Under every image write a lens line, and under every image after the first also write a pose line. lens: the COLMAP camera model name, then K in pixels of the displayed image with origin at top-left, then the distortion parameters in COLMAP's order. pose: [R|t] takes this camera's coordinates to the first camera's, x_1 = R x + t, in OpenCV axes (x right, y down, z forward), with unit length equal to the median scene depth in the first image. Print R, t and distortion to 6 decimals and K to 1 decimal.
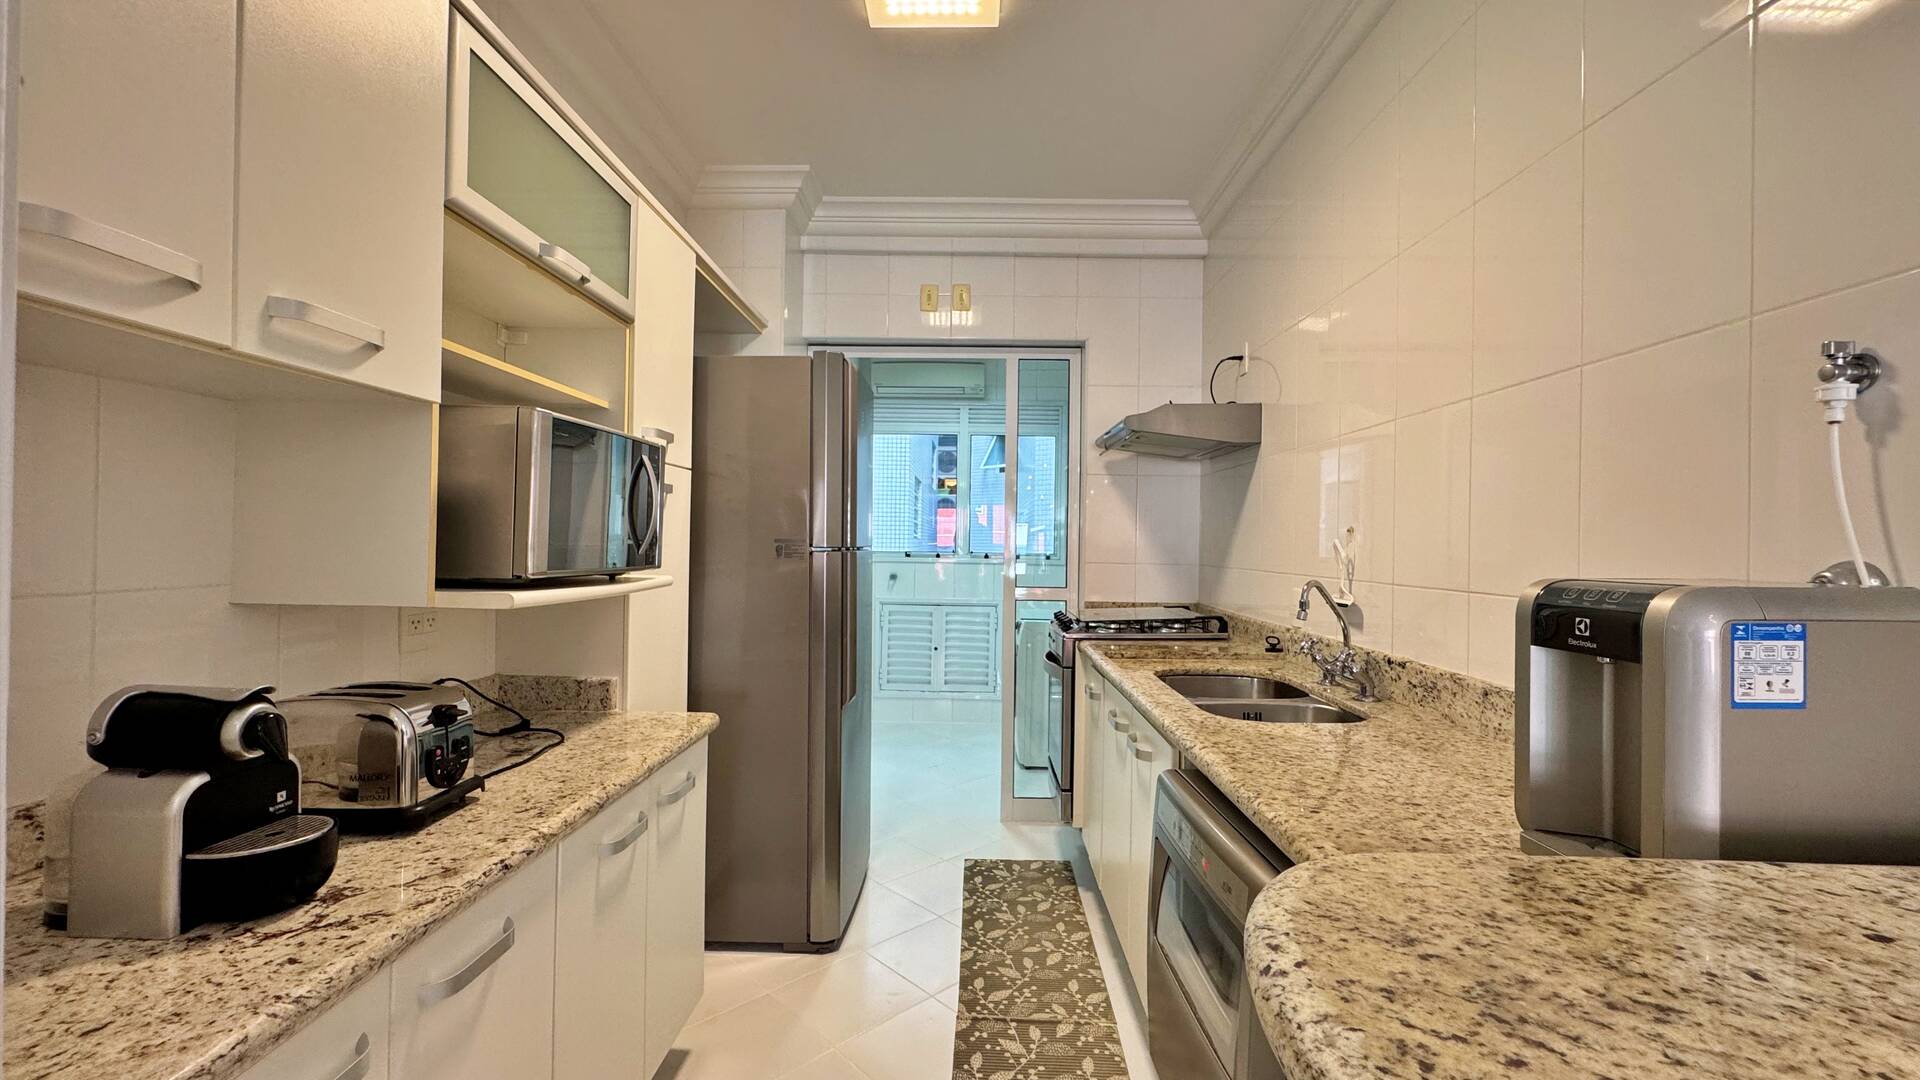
lens RADIAL K [[762.5, 0, 958.9], [0, 762.5, 535.6], [0, 0, 1]] dist [-0.001263, -0.000111]
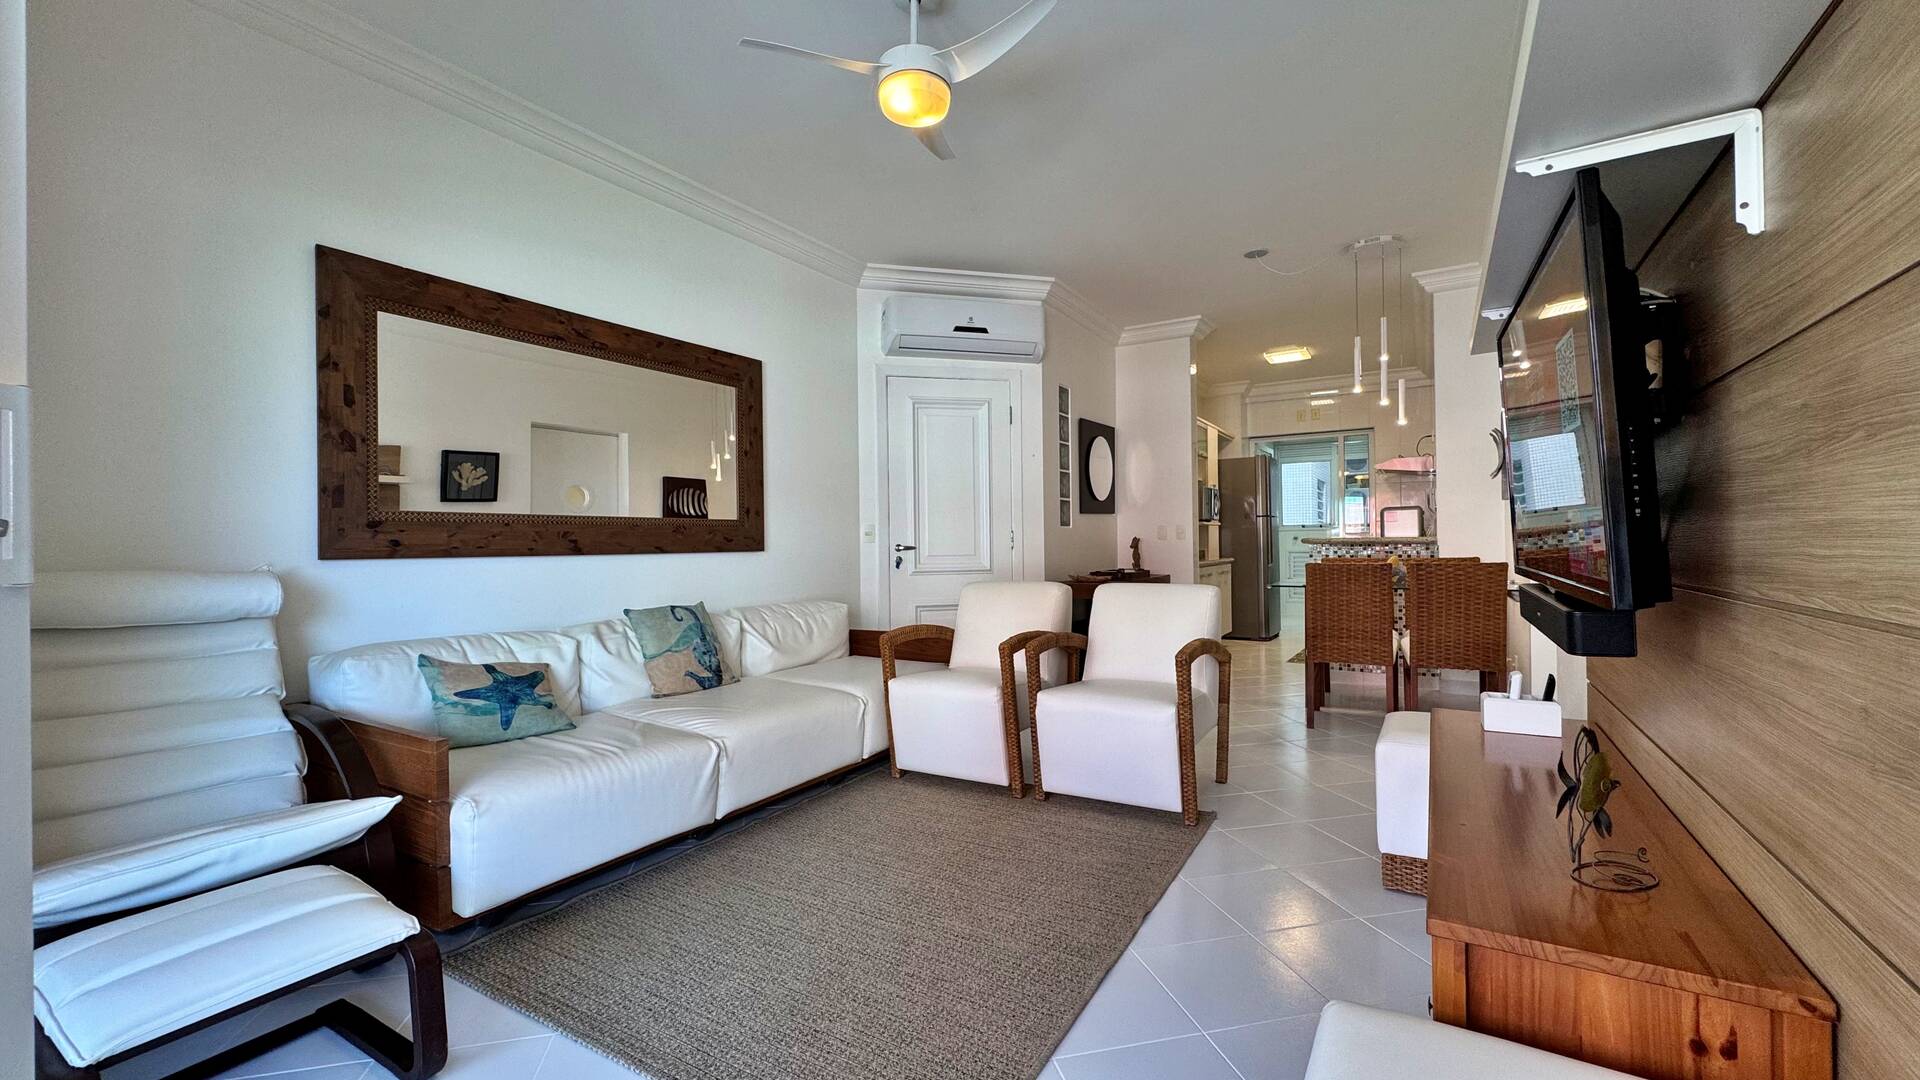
lens RADIAL K [[765.2, 0, 960.0], [0, 765.2, 540.0], [0, 0, 1]] dist [-0.001621, 0.000125]
pose [[0.861356, -0.027129, -0.507276, 0.420785], [0.029391, 0.999562, -0.003549, 0.106905], [0.507150, -0.011852, 0.861776, -2.798720]]
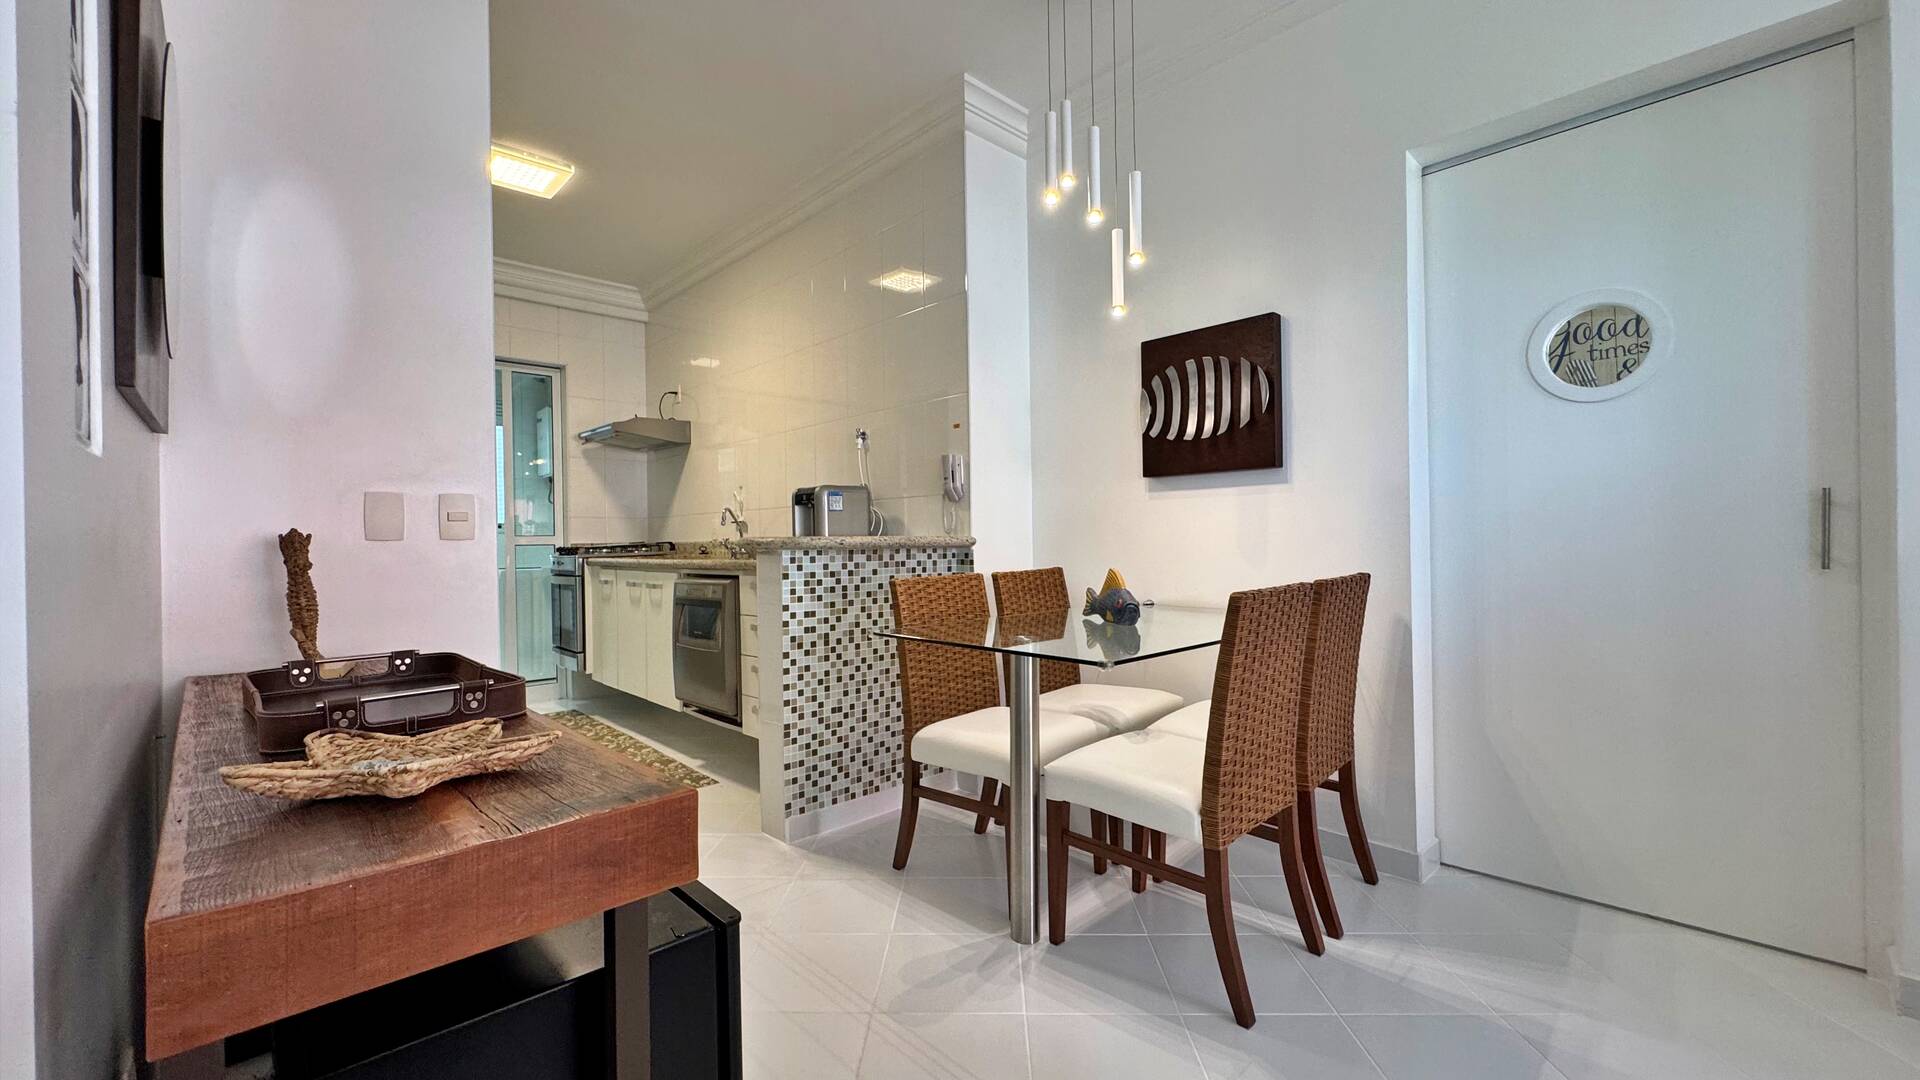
lens RADIAL K [[765.2, 0, 960.0], [0, 765.2, 540.0], [0, 0, 1]] dist [-0.001621, 0.000125]
pose [[0.710934, -0.027020, 0.702740, -0.554166], [0.021156, 0.999631, 0.017033, 0.115505], [-0.702941, 0.002758, 0.711243, -0.946089]]
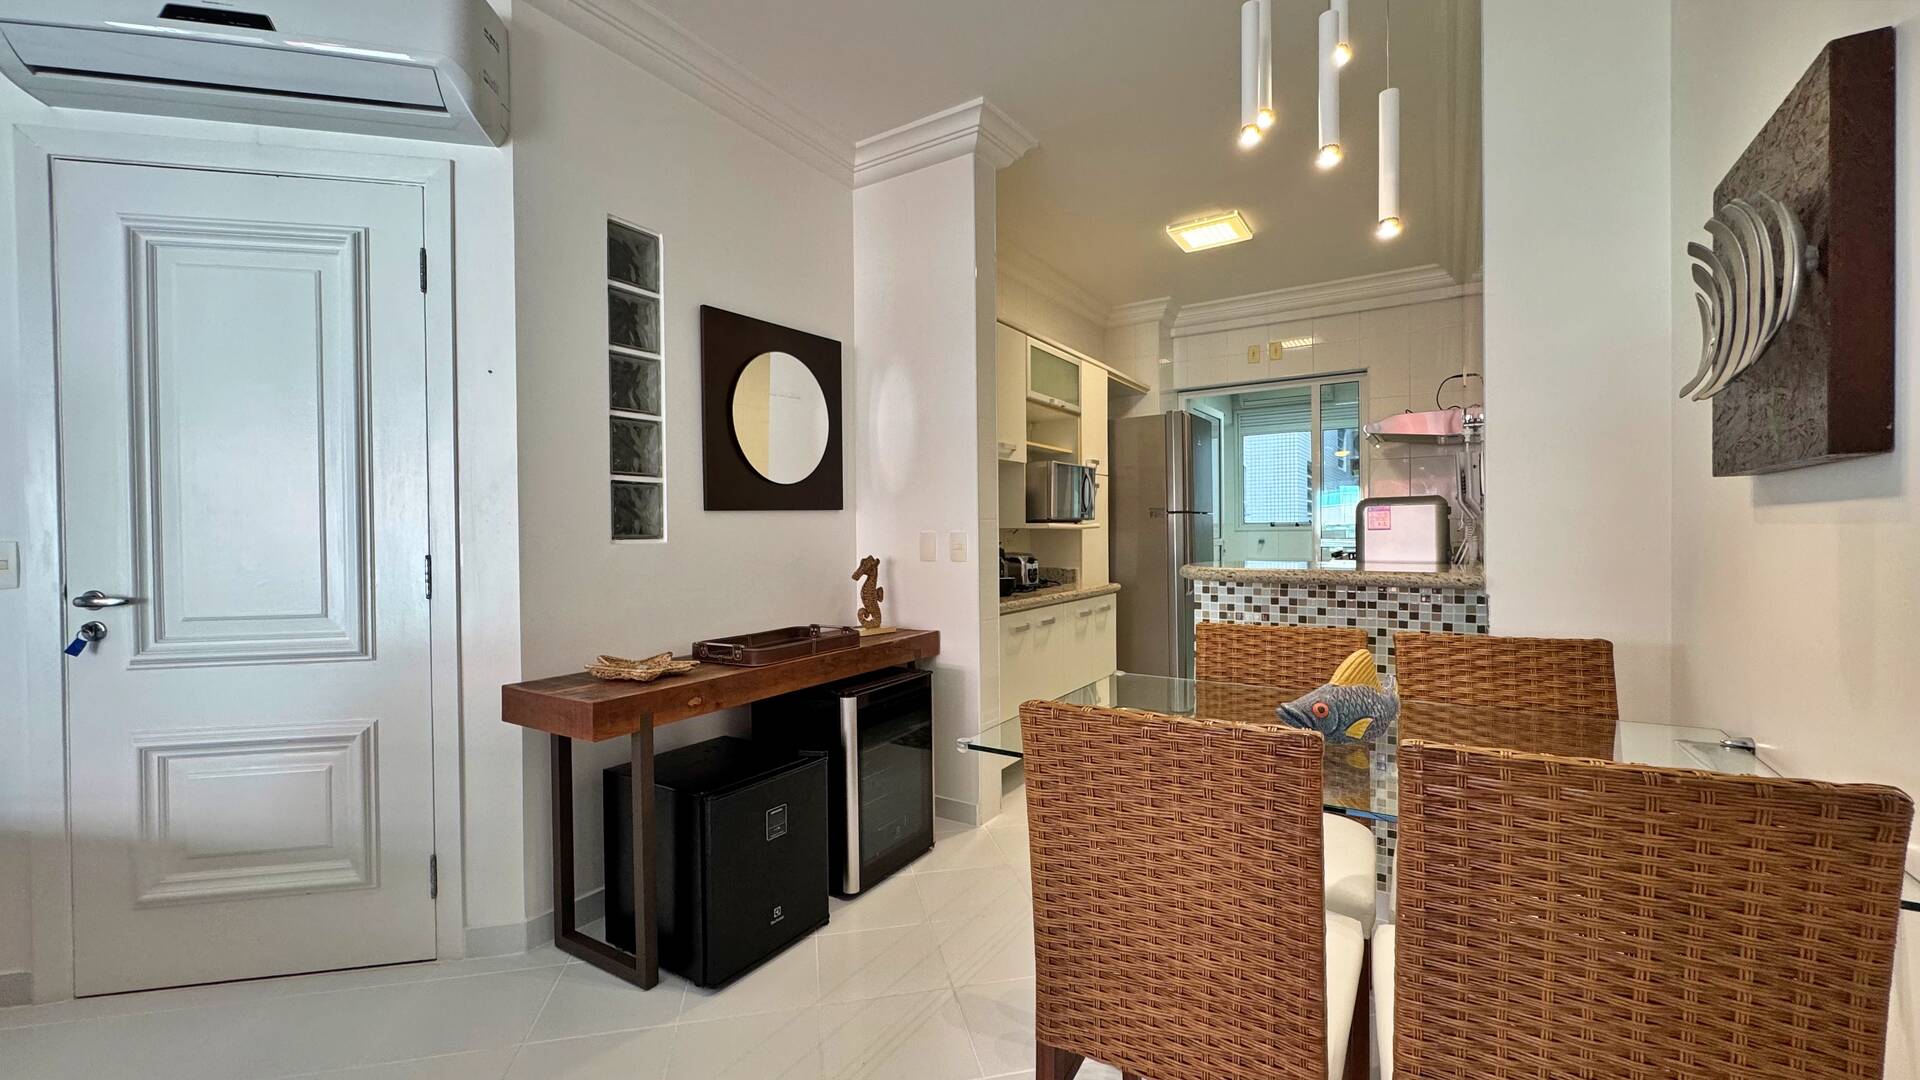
lens RADIAL K [[765.2, 0, 960.0], [0, 765.2, 540.0], [0, 0, 1]] dist [-0.001621, 0.000125]
pose [[0.851082, -0.017946, -0.524726, 0.437746], [0.026839, 0.999596, 0.009344, 0.063615], [0.524346, -0.022035, 0.851220, -1.092730]]
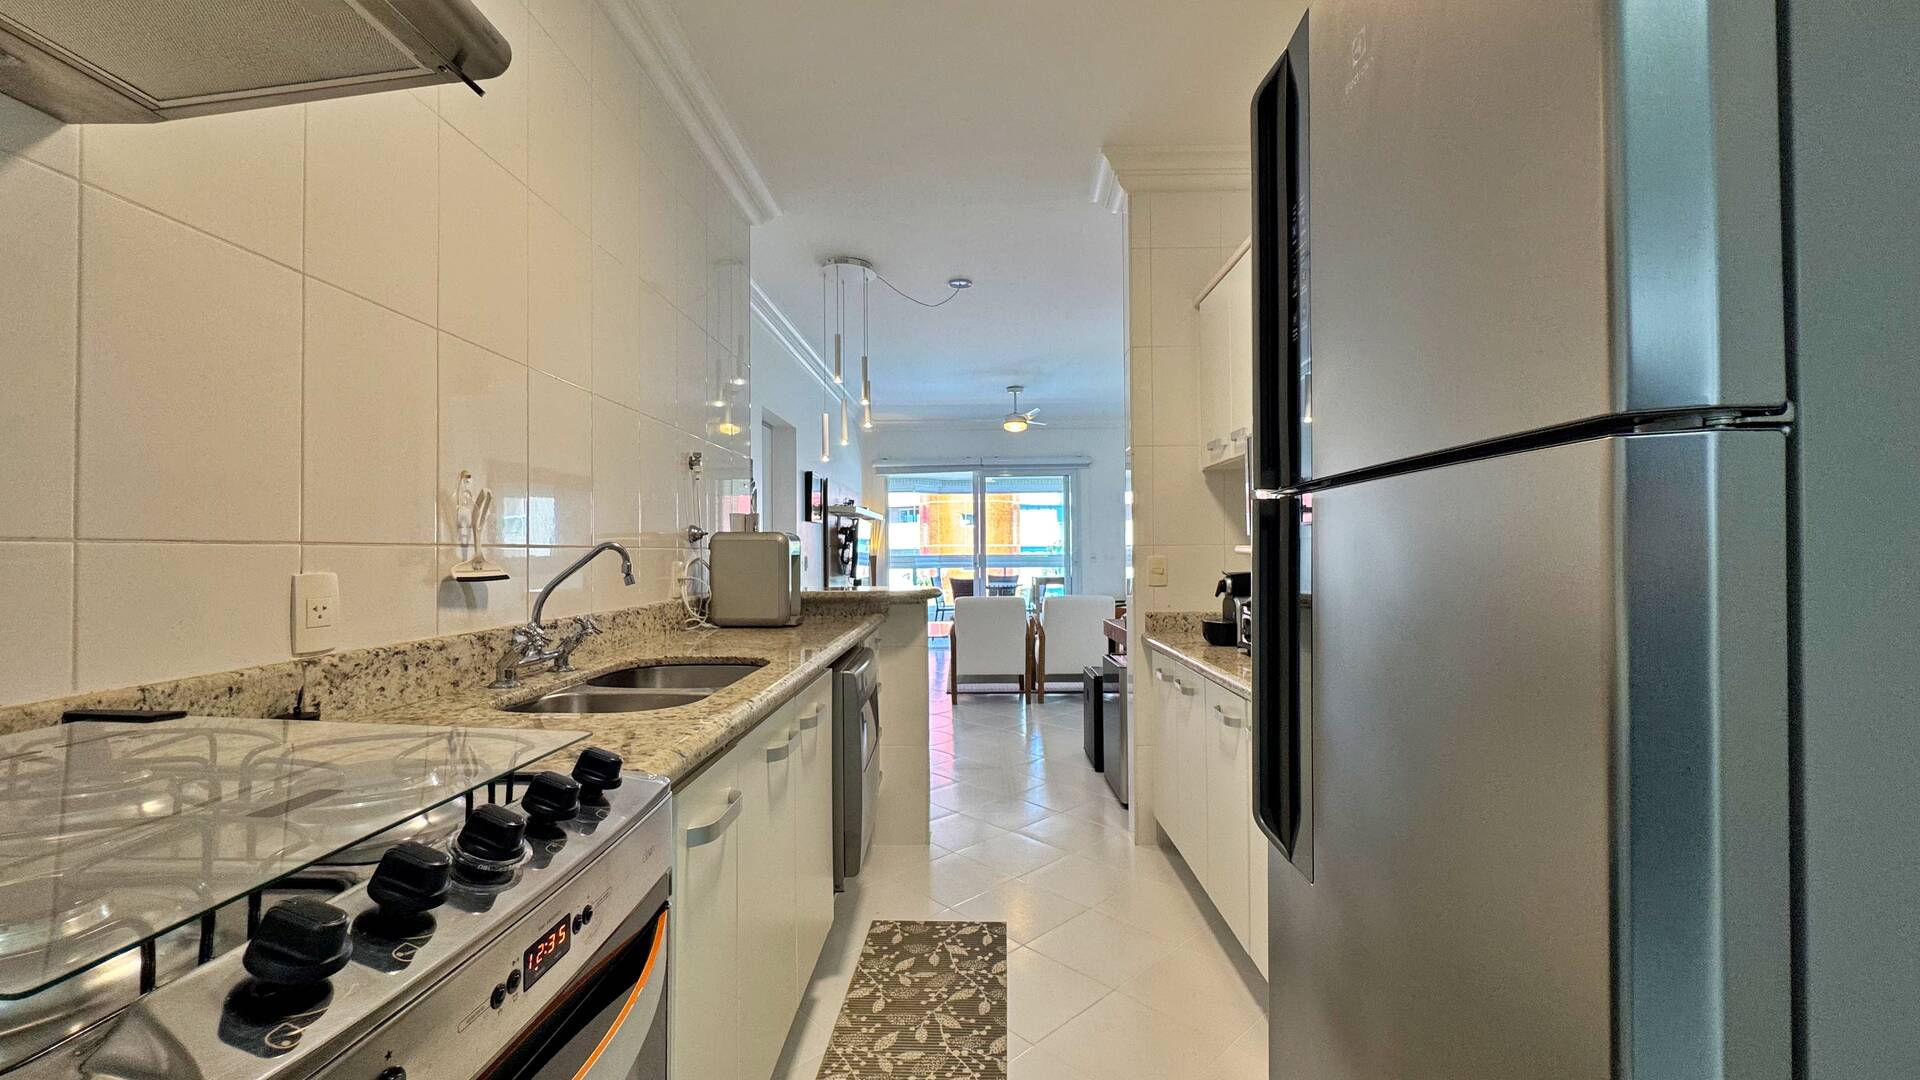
lens RADIAL K [[765.2, 0, 960.0], [0, 765.2, 540.0], [0, 0, 1]] dist [-0.001621, 0.000125]
pose [[-0.998435, -0.043417, 0.035253, 0.043212], [-0.043948, 0.998930, -0.014433, 0.049357], [-0.034588, -0.015960, -0.999274, 1.757666]]
